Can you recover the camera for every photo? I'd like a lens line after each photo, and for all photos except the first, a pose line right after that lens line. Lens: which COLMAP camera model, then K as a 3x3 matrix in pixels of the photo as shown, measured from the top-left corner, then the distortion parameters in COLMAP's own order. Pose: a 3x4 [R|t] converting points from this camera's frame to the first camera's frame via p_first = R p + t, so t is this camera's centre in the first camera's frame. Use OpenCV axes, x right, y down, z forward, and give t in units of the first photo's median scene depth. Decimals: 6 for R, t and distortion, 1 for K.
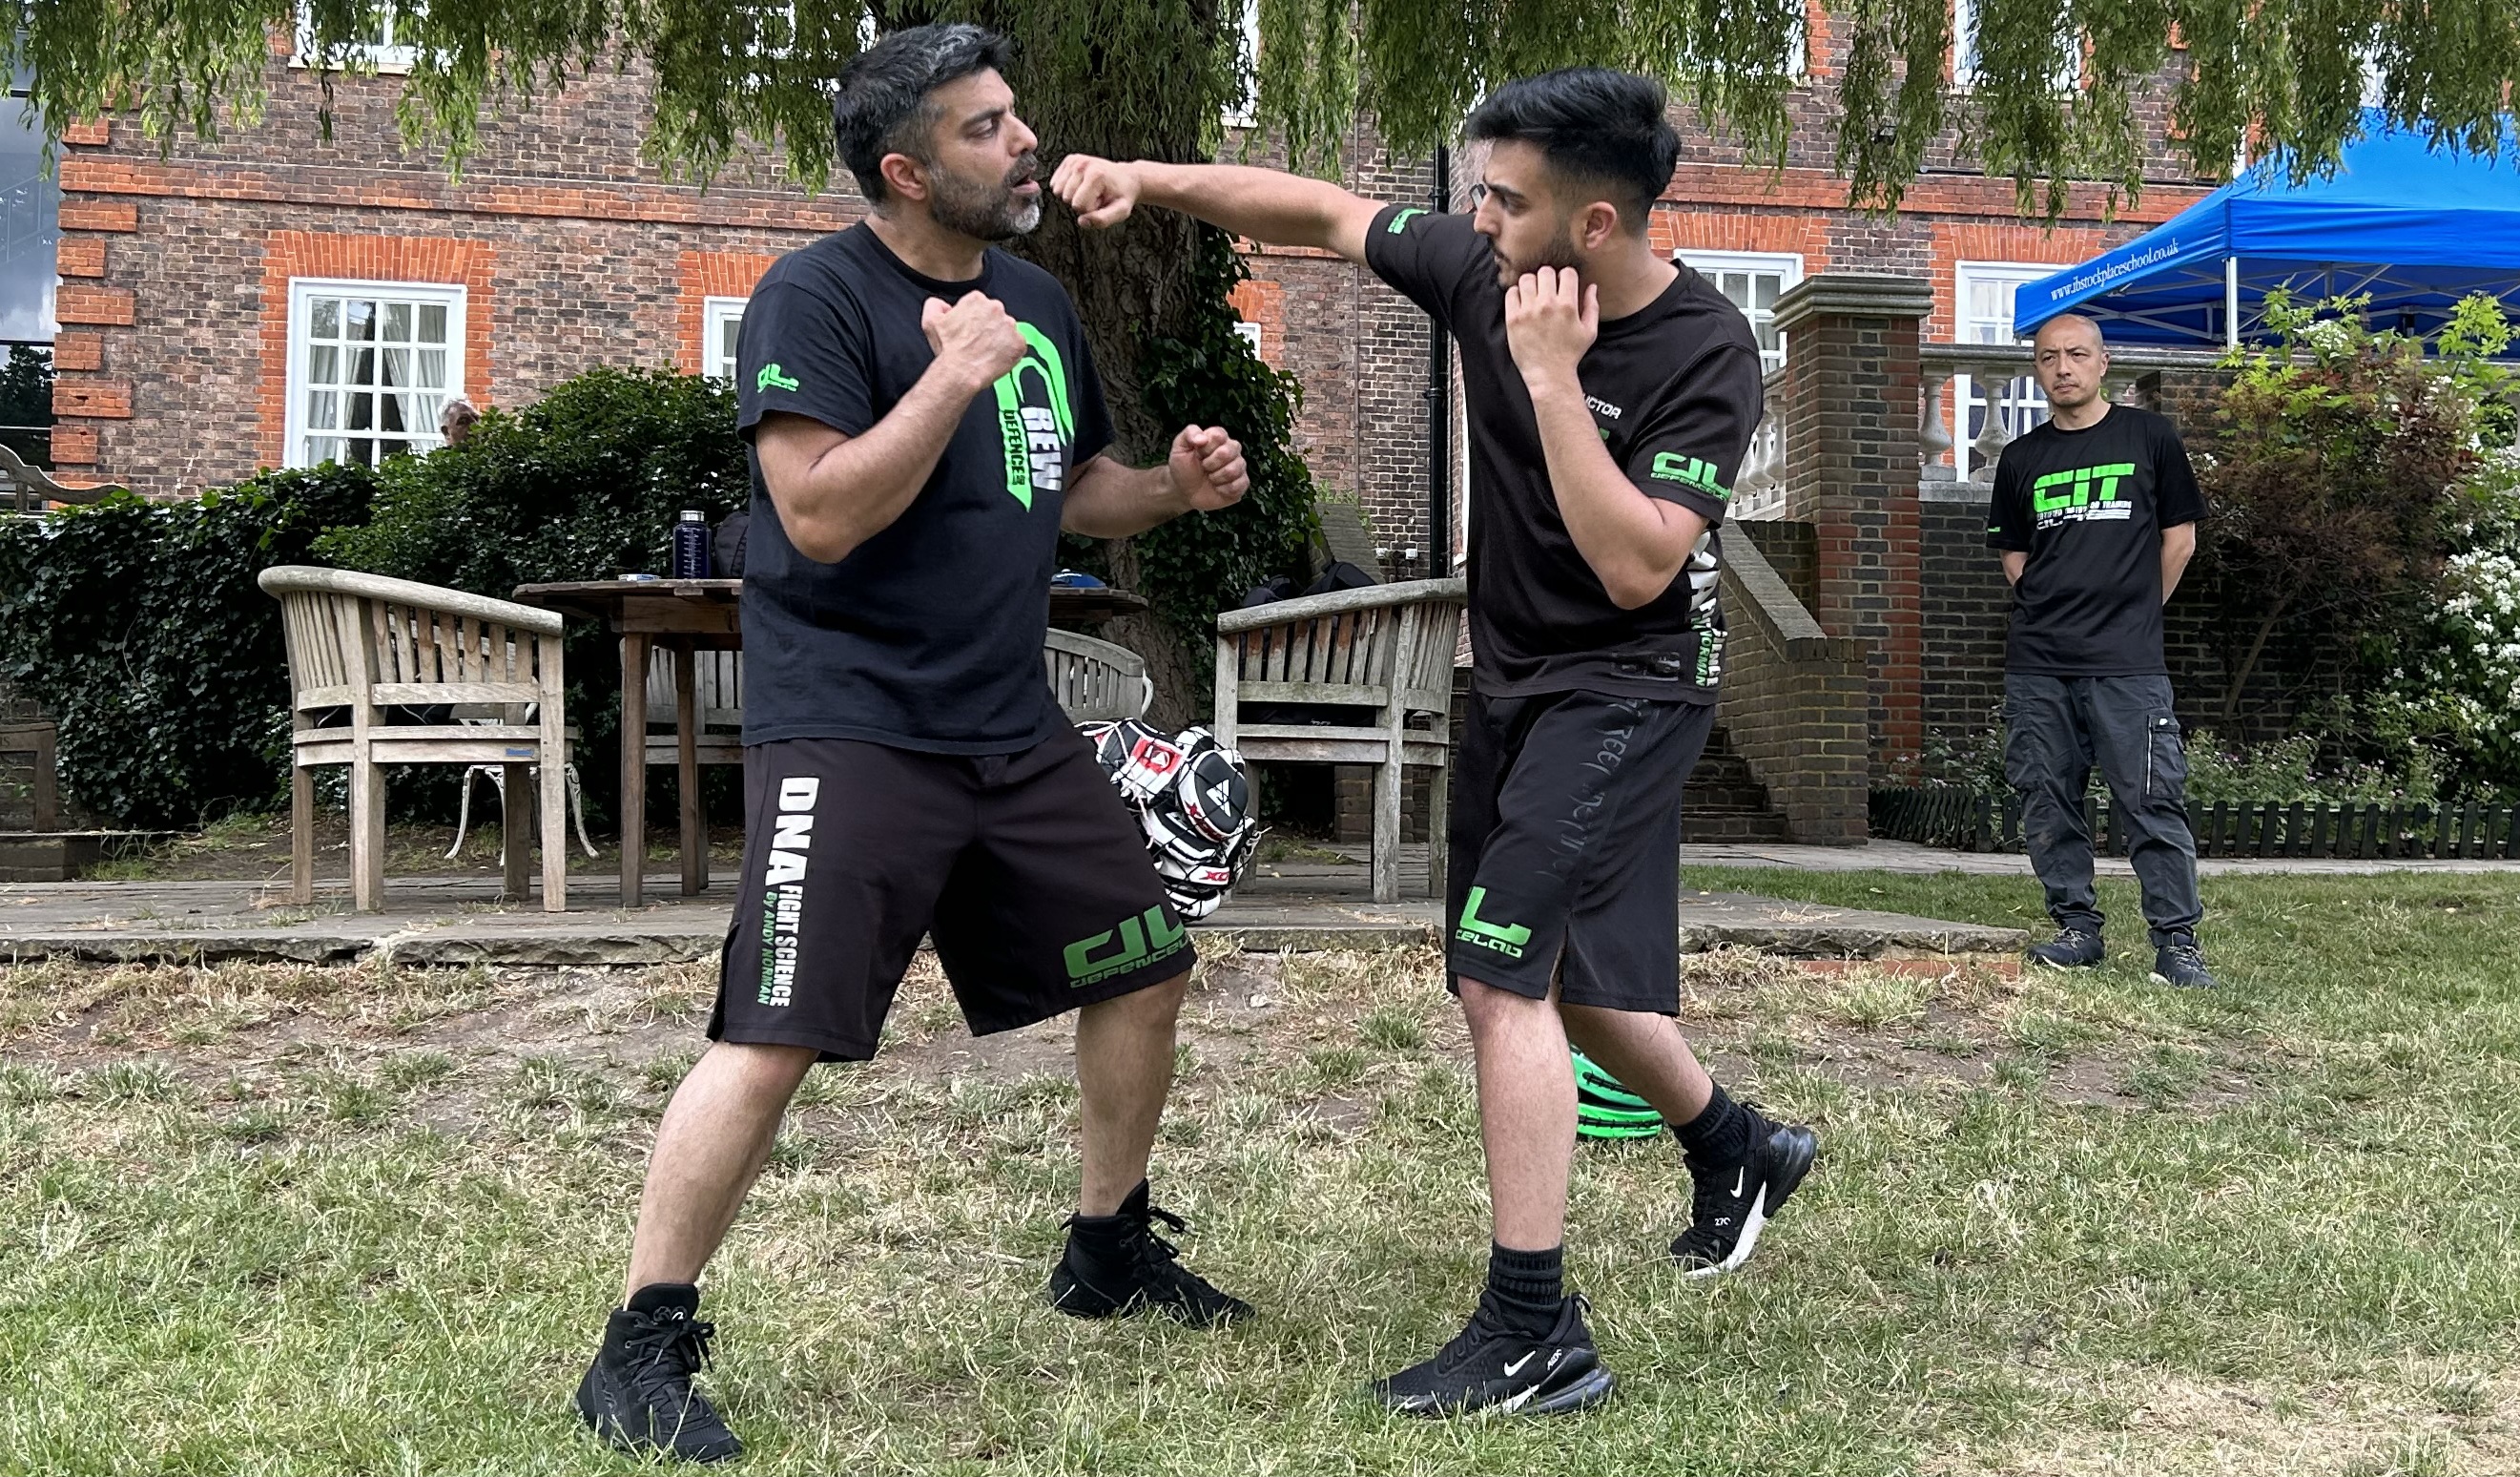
lens RADIAL K [[2857.8, 0, 1440.5], [0, 2857.8, 672.0], [0, 0, 1]] dist [0.126077, -0.321795]
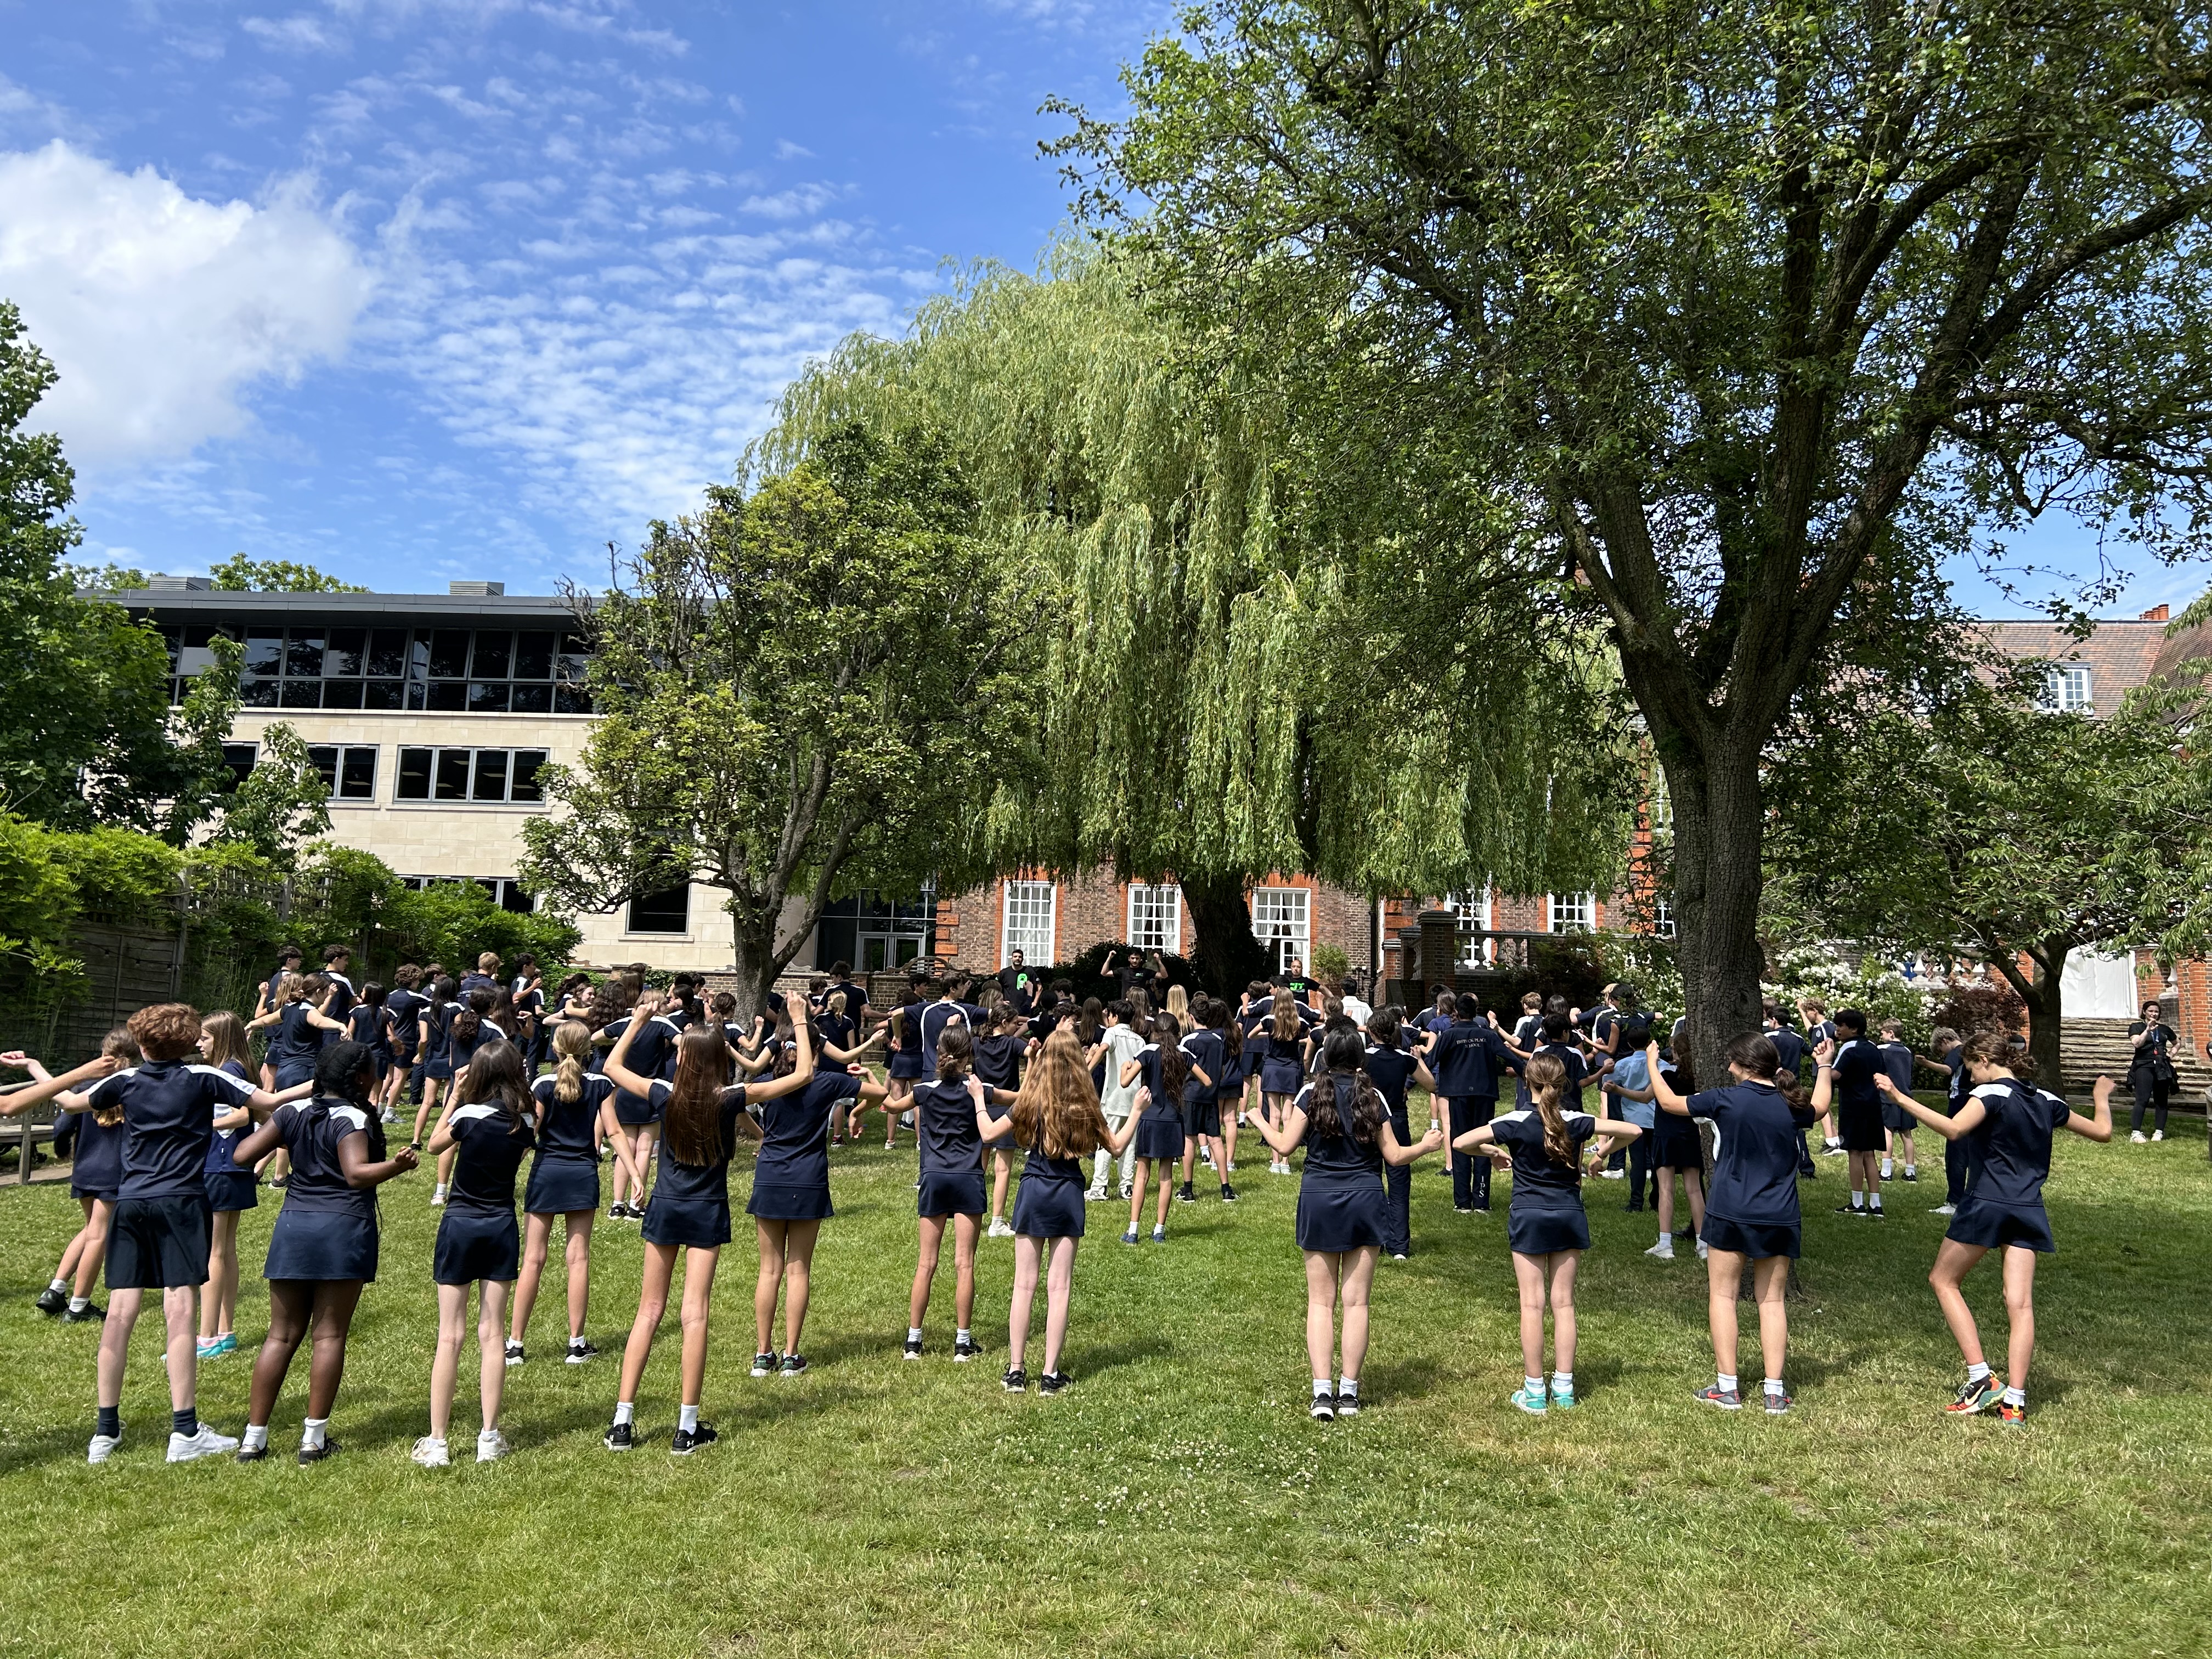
lens RADIAL K [[1688.4, 0, 1103.9], [0, 1688.4, 825.2], [0, 0, 1]] dist [0.098204, -0.150840]
pose [[0.964183, -0.010745, -0.265020, 0.356415], [-0.011500, 0.996546, -0.082241, -0.076885], [0.264988, 0.082343, 0.960729, -1.344143]]
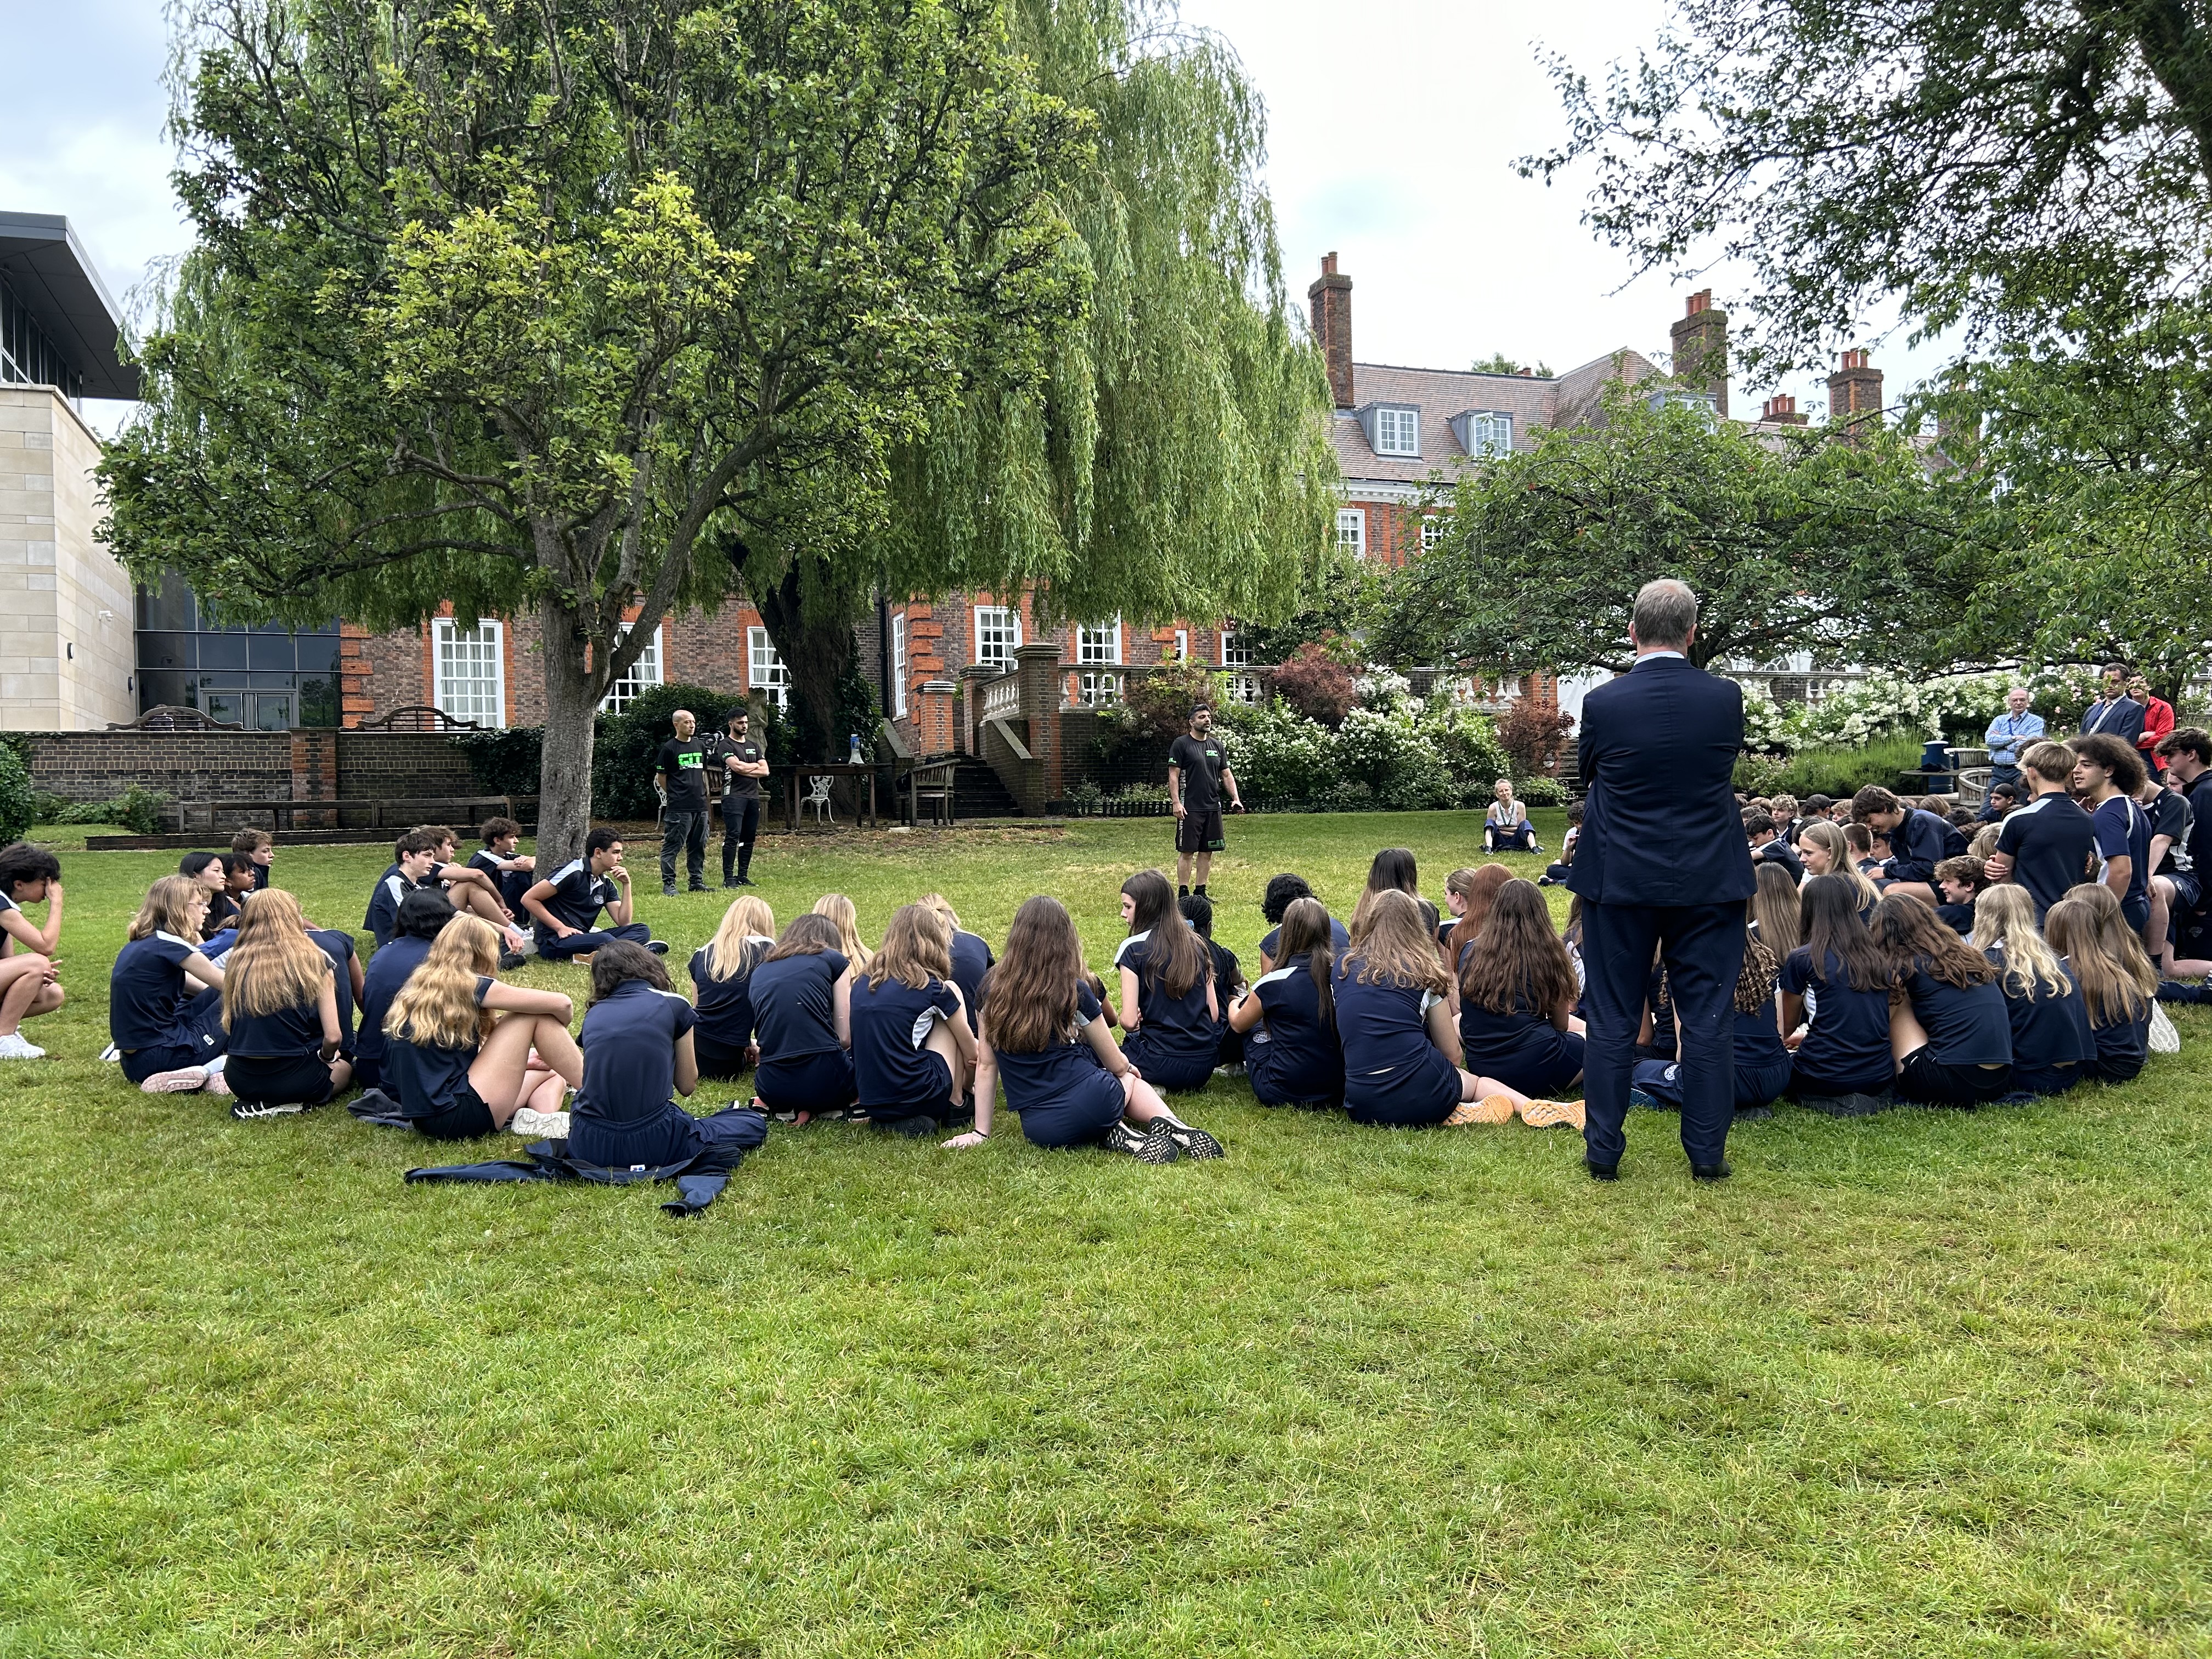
lens RADIAL K [[1697.4, 0, 1099.3], [0, 1697.4, 830.7], [0, 0, 1]] dist [0.120295, -0.153335]
pose [[0.985718, -0.027504, 0.166143, -0.128032], [0.018231, 0.998203, 0.057080, -0.042155], [-0.167414, -0.053236, 0.984448, -1.057358]]
